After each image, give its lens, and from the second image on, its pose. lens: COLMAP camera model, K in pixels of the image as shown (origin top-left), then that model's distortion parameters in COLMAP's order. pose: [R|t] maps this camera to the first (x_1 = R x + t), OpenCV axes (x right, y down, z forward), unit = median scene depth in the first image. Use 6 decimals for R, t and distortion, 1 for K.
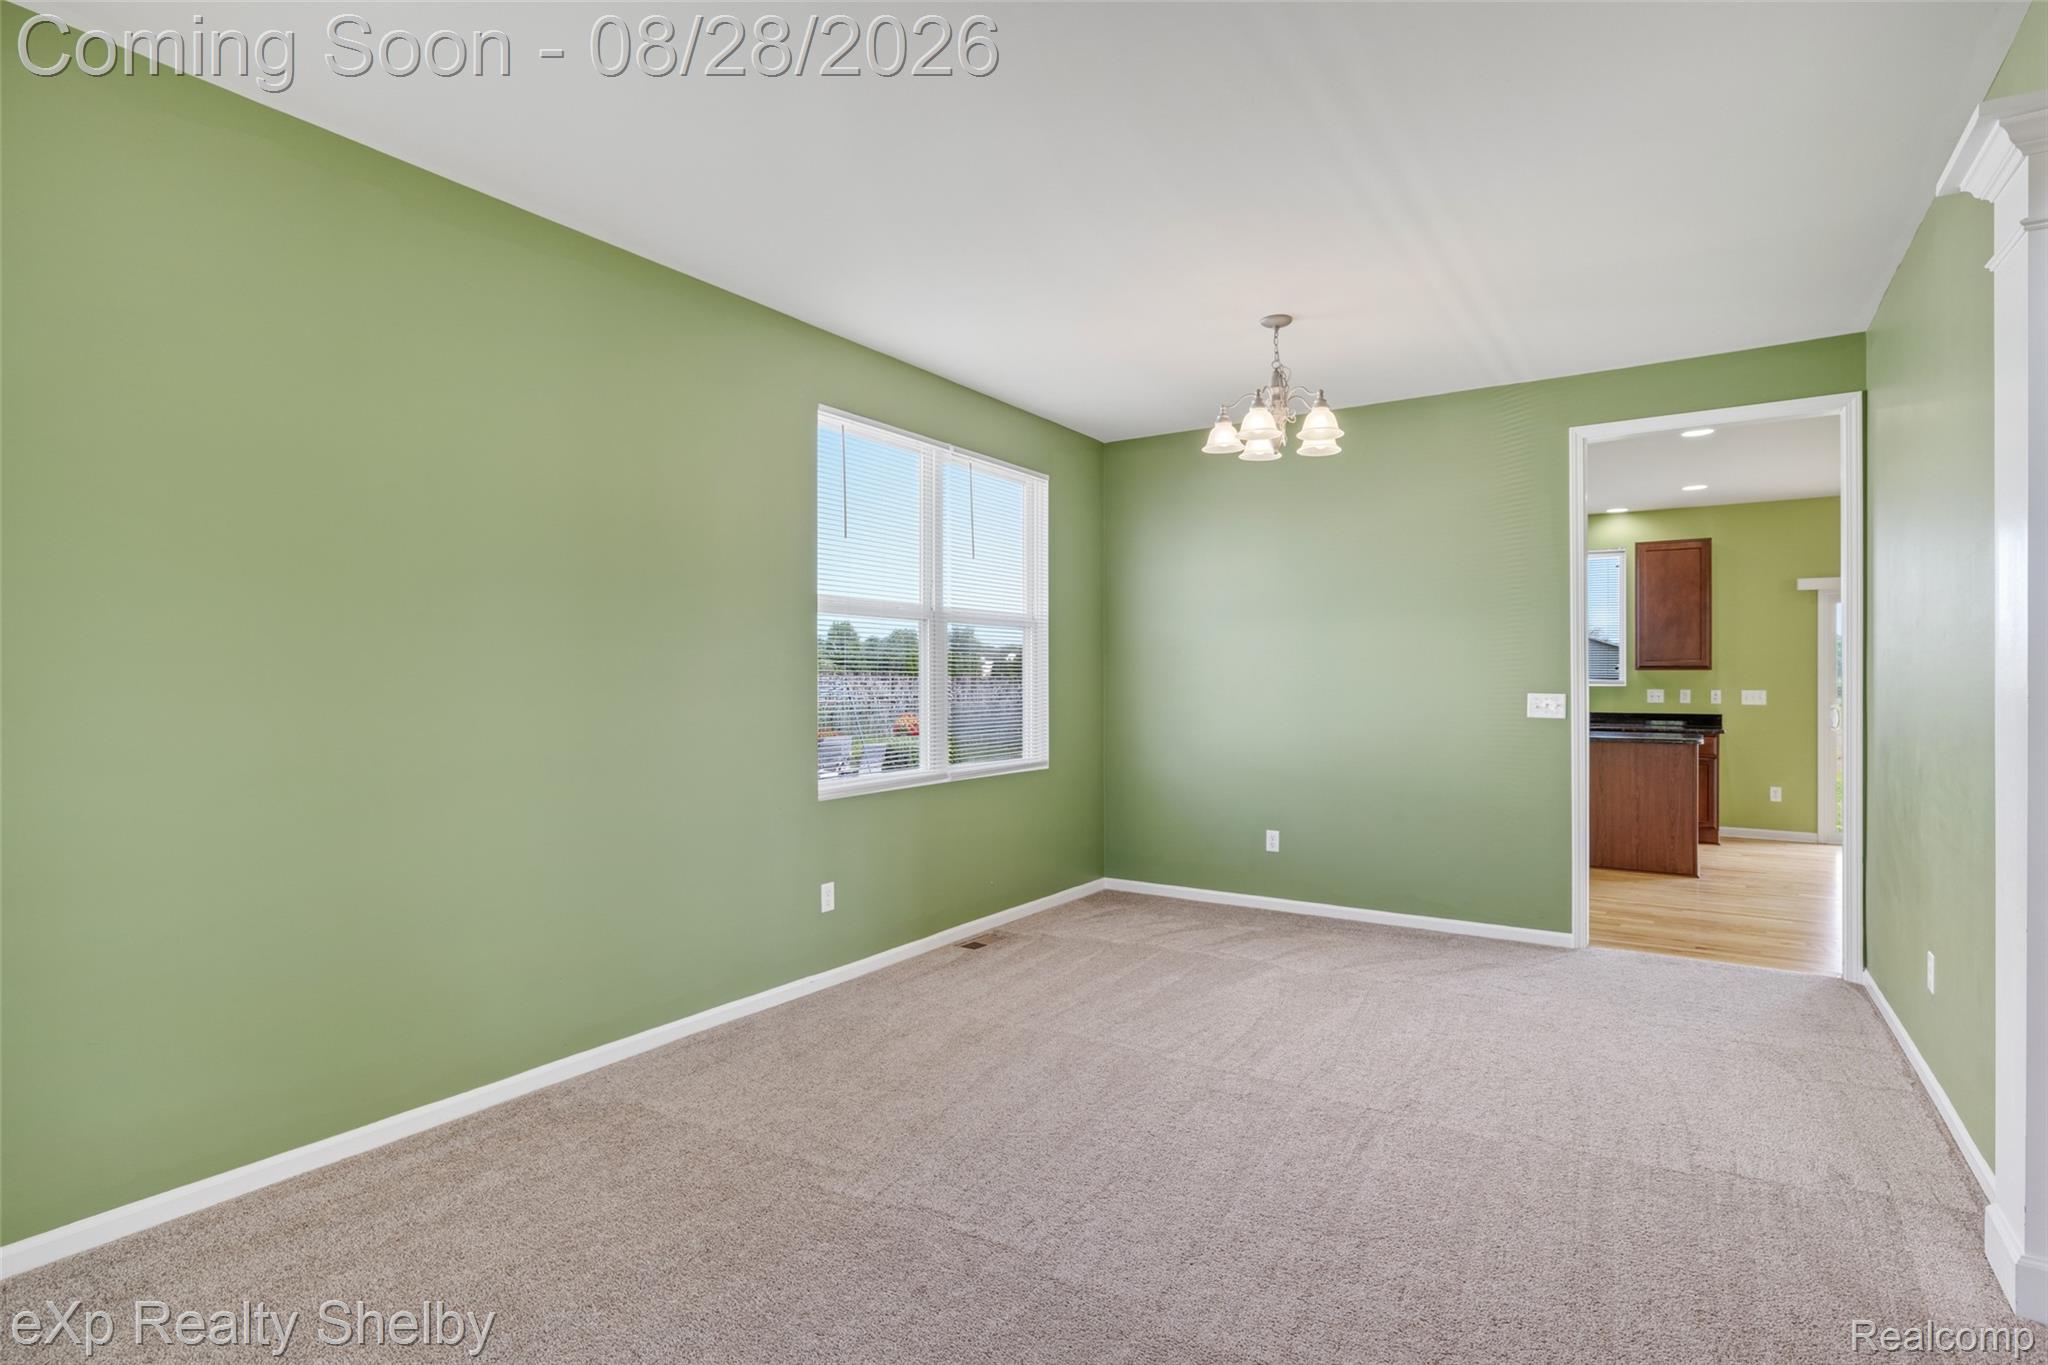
lens RADIAL K [[1011.0, 0, 1025.5], [0, 1011.0, 676.5], [0, 0, 1]] dist [-0.003146, -0.000001]
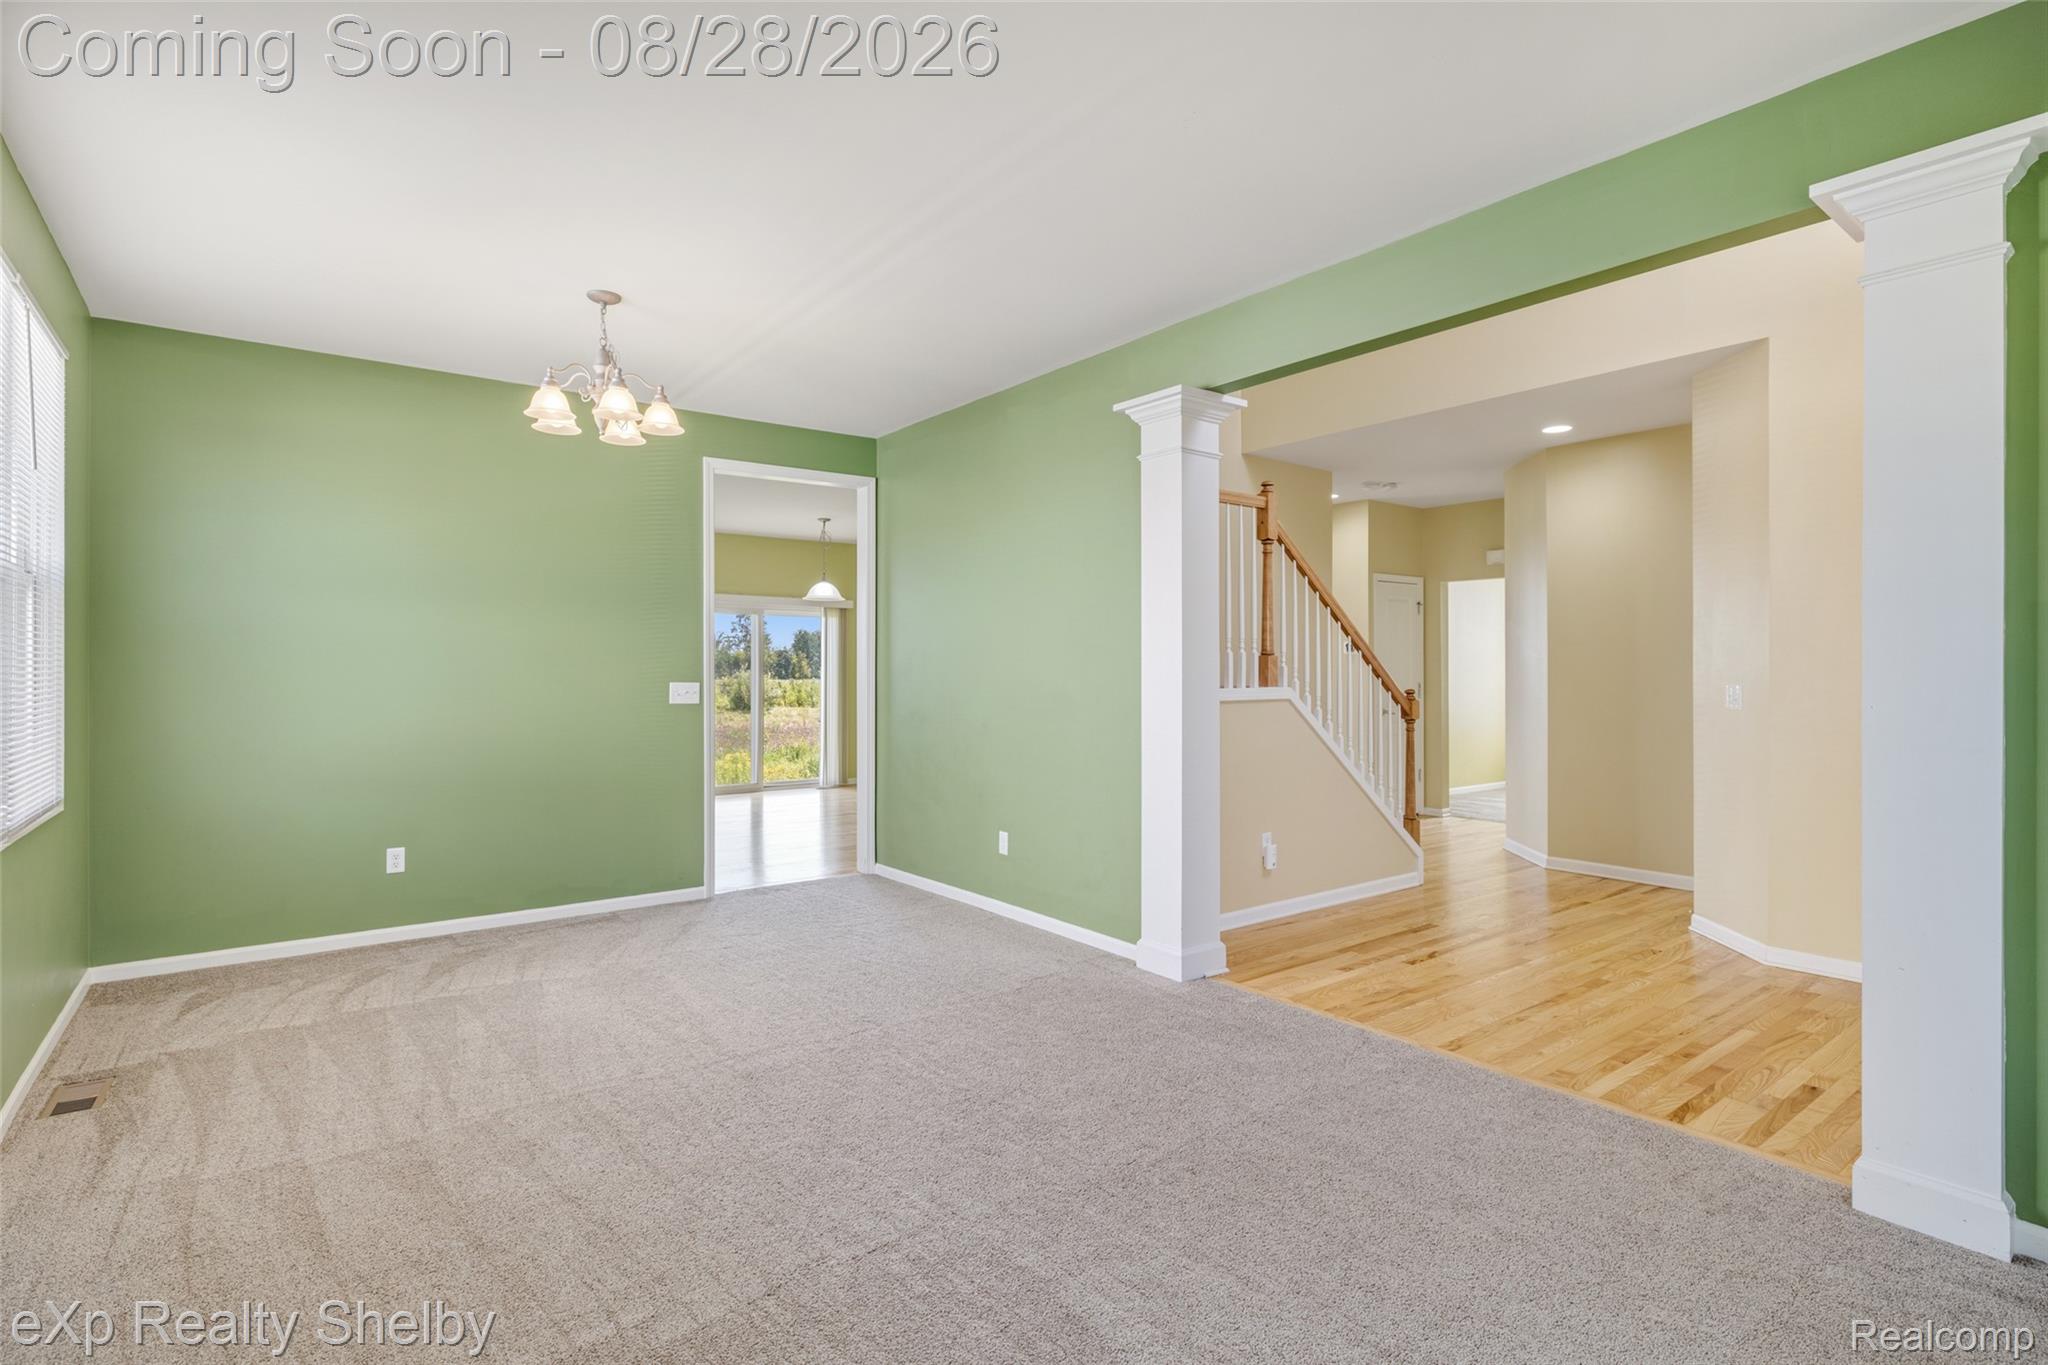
lens RADIAL K [[987.0, 0, 1030.1], [0, 987.0, 666.5], [0, 0, 1]] dist [-0.009932, 0.002465]
pose [[0.333261, 0.003299, 0.942829, -0.455159], [-0.003166, 0.999992, -0.002379, 0.000021], [-0.942829, -0.002192, 0.333269, 0.280738]]
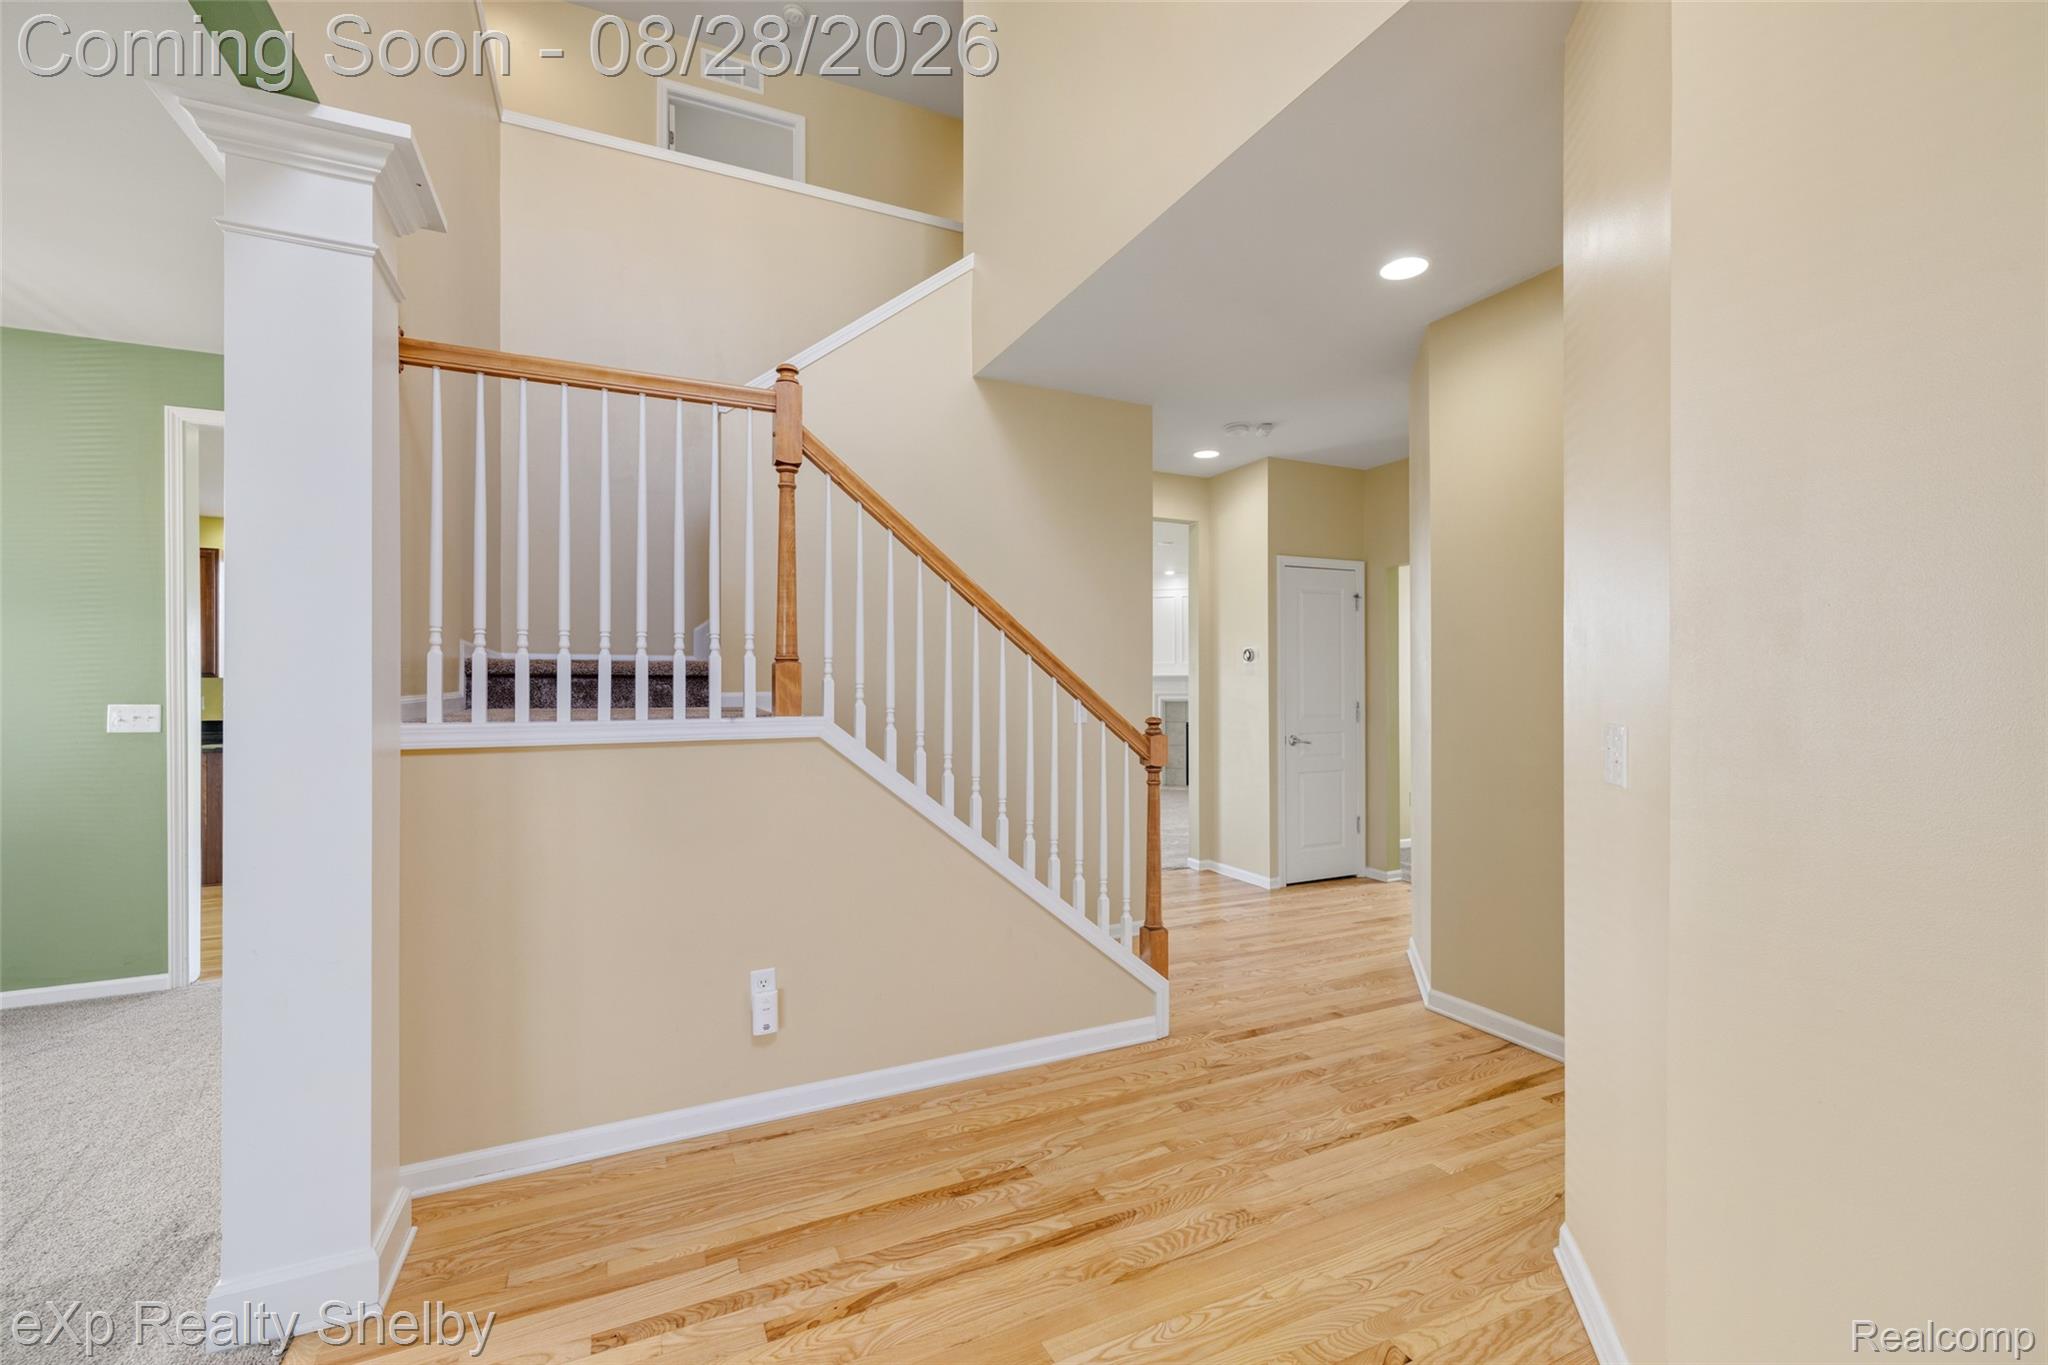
lens RADIAL K [[867.0, 0, 1009.1], [0, 867.0, 685.0], [0, 0, 1]] dist [-0.001125, -0.000007]
pose [[0.520182, -0.001481, 0.854054, 0.298492], [-0.000598, 0.999998, 0.002099, -0.001972], [-0.854055, -0.001603, 0.520180, -0.035972]]
